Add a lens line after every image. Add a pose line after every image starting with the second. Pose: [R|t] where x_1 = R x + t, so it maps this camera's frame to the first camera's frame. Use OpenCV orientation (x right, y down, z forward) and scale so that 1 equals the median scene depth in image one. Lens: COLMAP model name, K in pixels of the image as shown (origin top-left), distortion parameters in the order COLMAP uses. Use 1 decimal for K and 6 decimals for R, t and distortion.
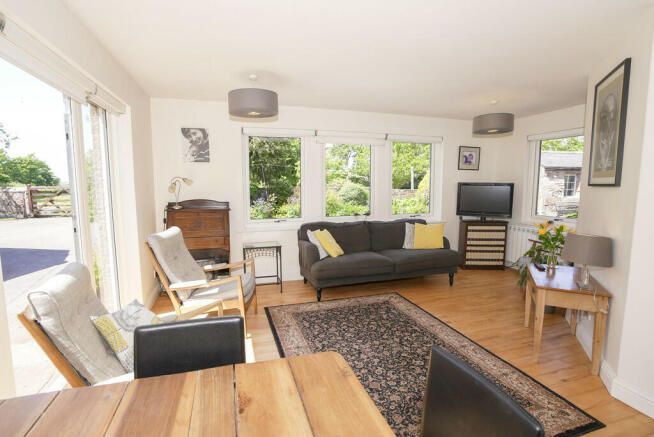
lens RADIAL K [[319.8, 0, 328.7], [0, 319.8, 217.7], [0, 0, 1]] dist [0.000162, 0.000006]
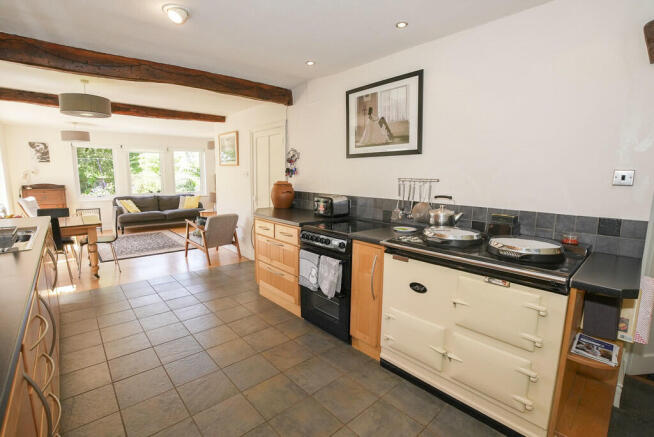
lens RADIAL K [[307.2, 0, 323.5], [0, 307.2, 220.1], [0, 0, 1]] dist [-0.006269, -0.000308]
pose [[0.923628, -0.046225, 0.380492, 0.354219], [0.031020, 0.998460, 0.046000, 0.109573], [-0.382032, -0.030684, 0.923640, -1.109881]]
